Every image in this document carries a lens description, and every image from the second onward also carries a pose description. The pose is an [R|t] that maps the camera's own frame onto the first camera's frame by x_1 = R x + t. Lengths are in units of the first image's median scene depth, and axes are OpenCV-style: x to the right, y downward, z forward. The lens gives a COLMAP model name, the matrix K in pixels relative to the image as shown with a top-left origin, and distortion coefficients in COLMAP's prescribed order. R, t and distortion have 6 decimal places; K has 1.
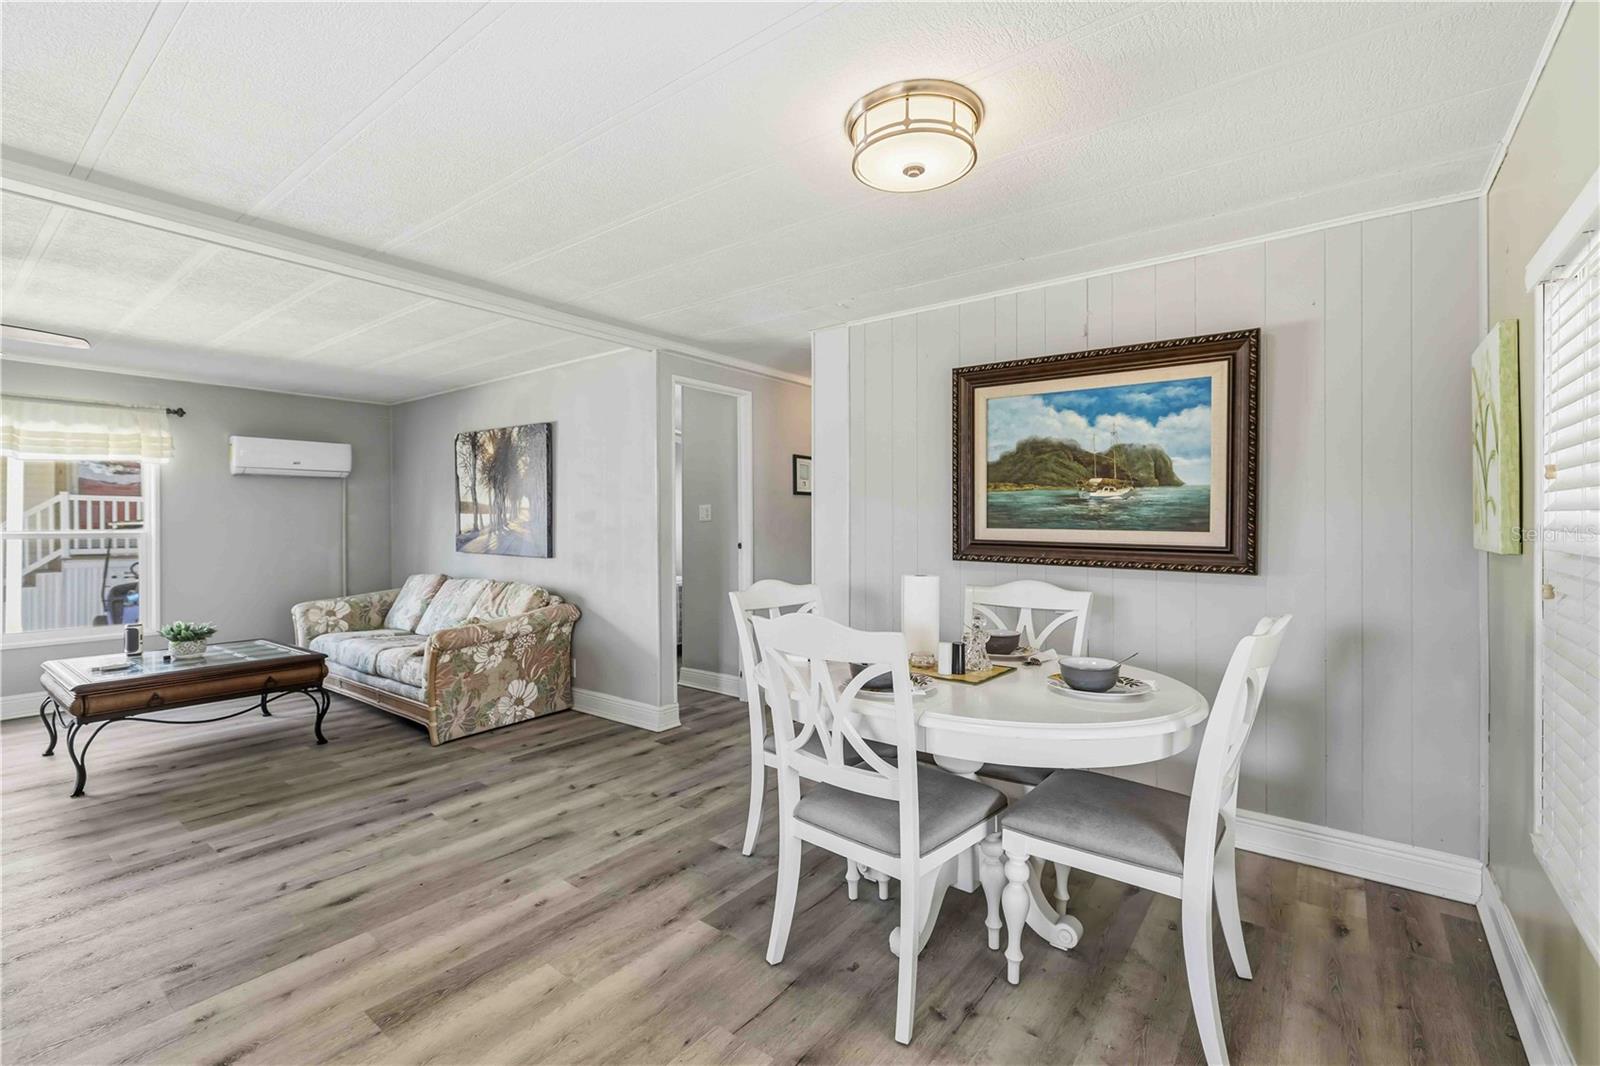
lens RADIAL K [[694.5, 0, 791.6], [0, 694.5, 524.6], [0, 0, 1]] dist [-0.001301, 0.001251]
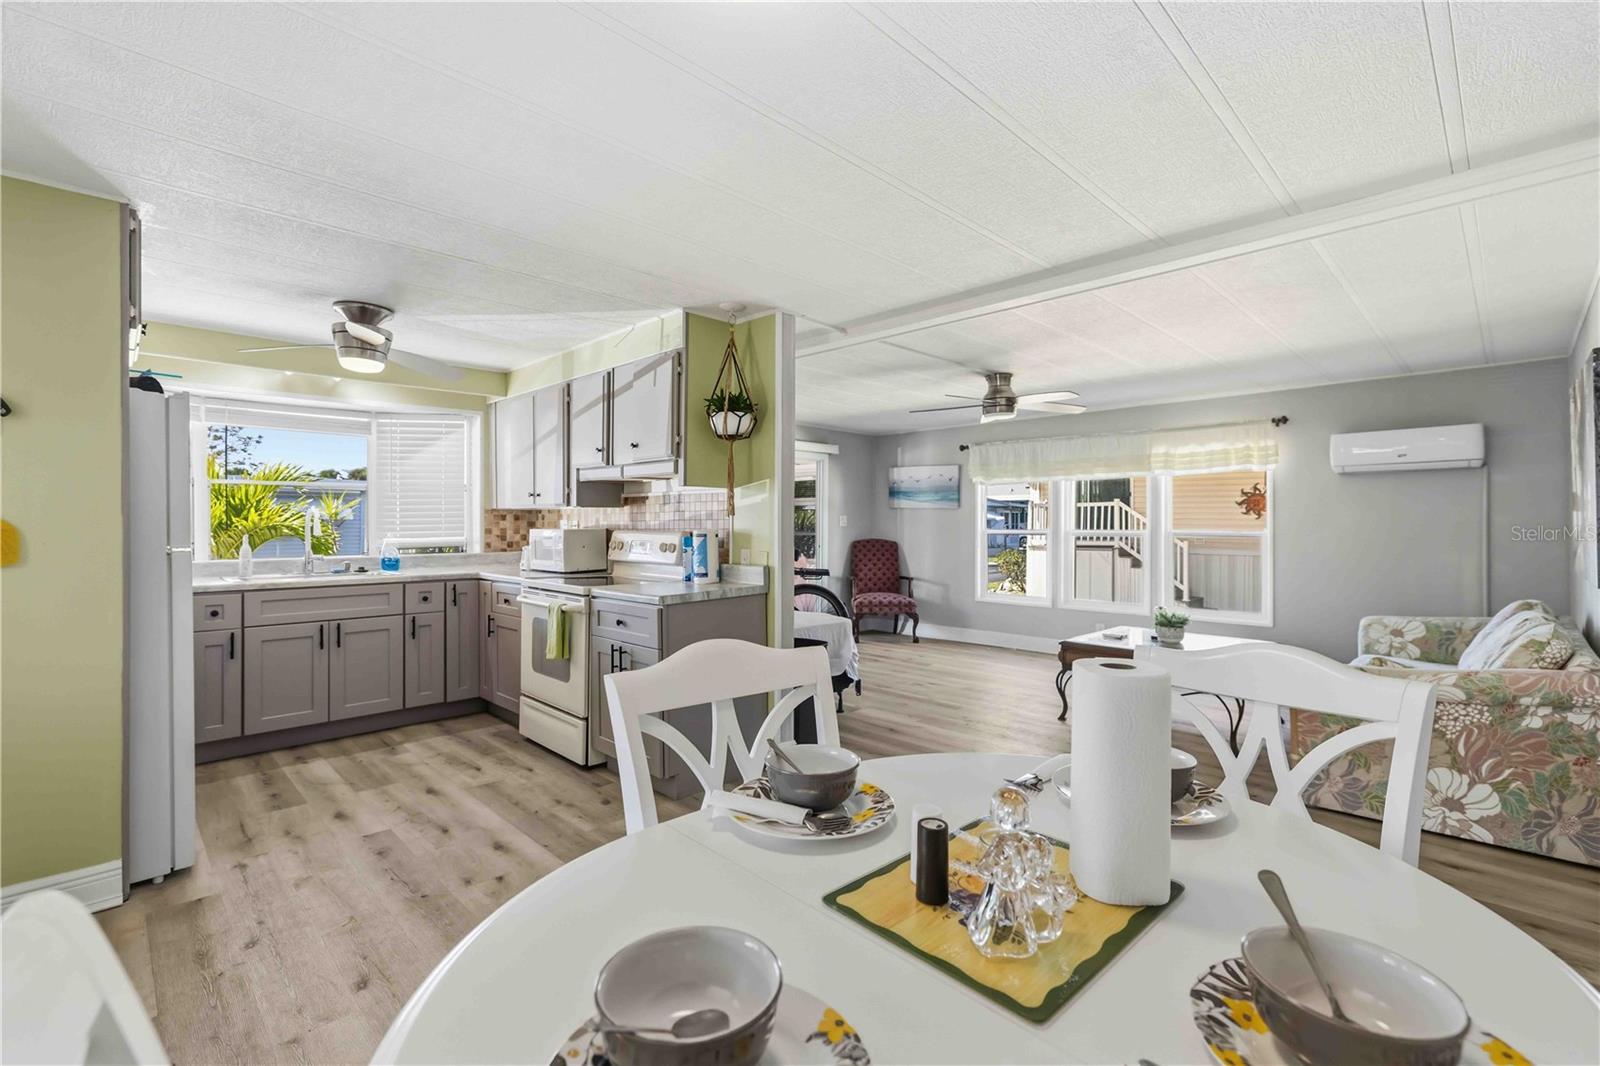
lens RADIAL K [[694.5, 0, 789.5], [0, 694.5, 522.9], [0, 0, 1]] dist [-0.001301, 0.001251]
pose [[-0.145142, -0.001597, -0.989410, 0.465164], [-0.001361, 0.999998, -0.001414, -0.003608], [0.989410, 0.001141, -0.145144, 0.691887]]
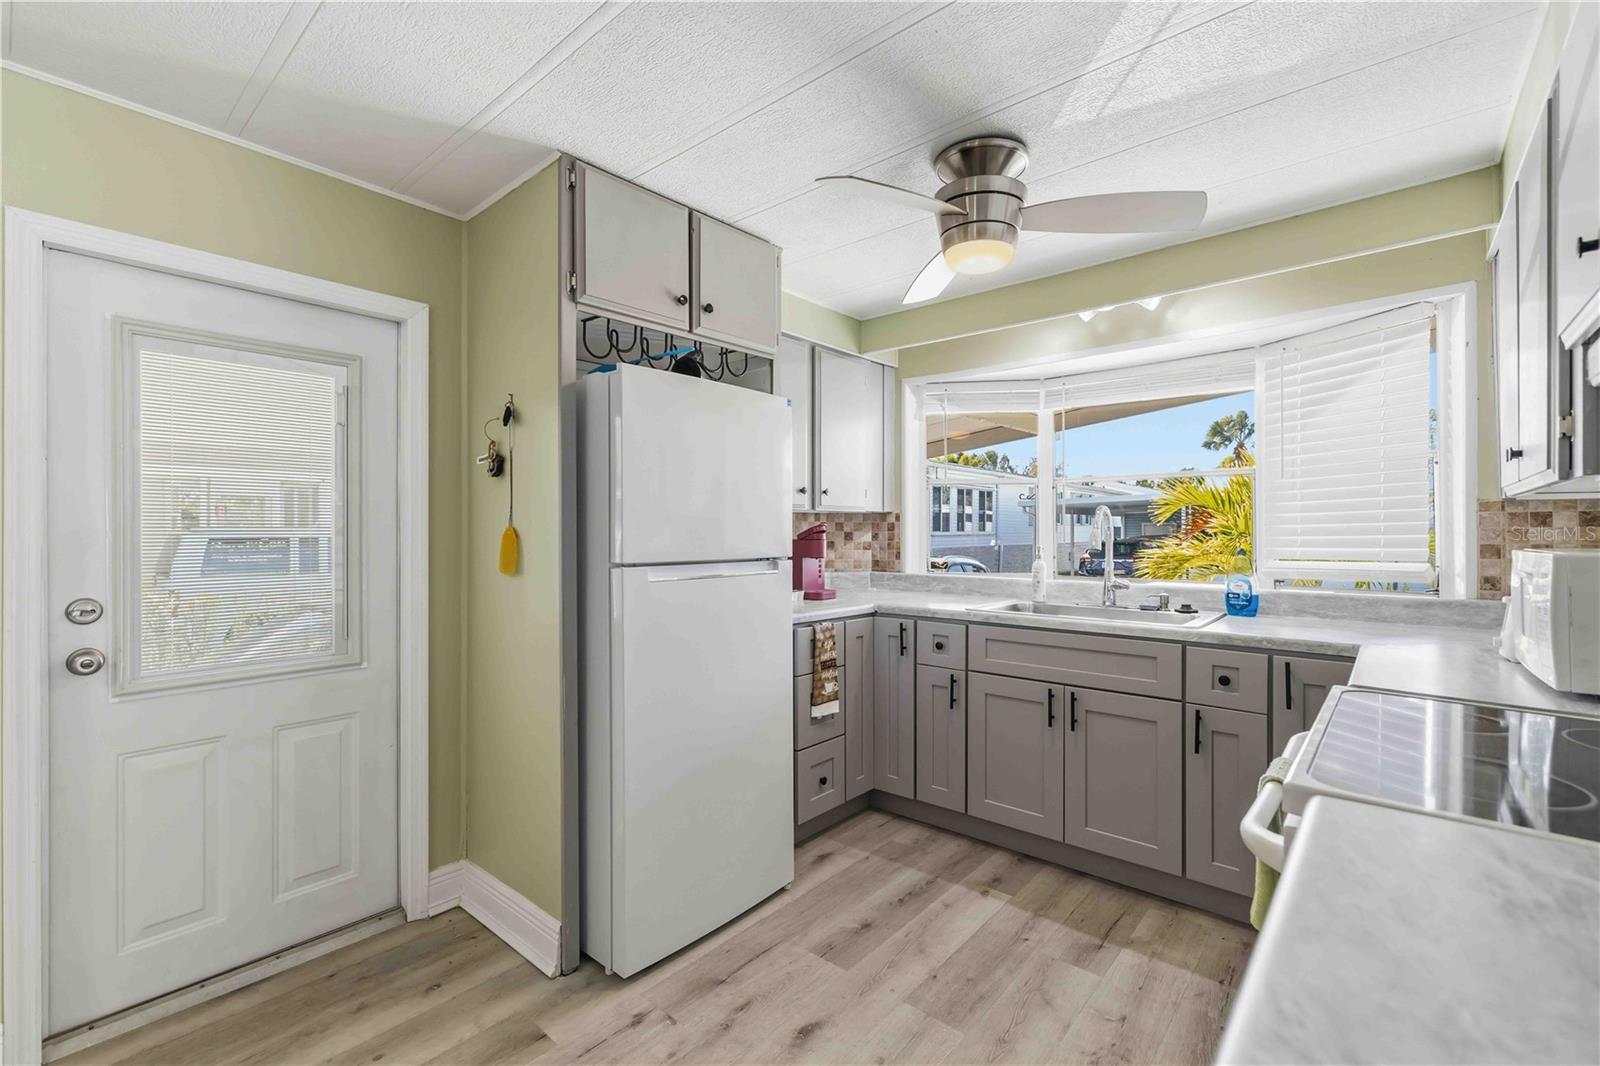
lens RADIAL K [[694.5, 0, 793.3], [0, 694.5, 528.4], [0, 0, 1]] dist [-0.001301, 0.001251]
pose [[-0.998049, -0.002098, 0.062400, -0.443203], [-0.002174, 0.999997, -0.001160, -0.006429], [-0.062397, -0.001294, -0.998051, 0.494927]]
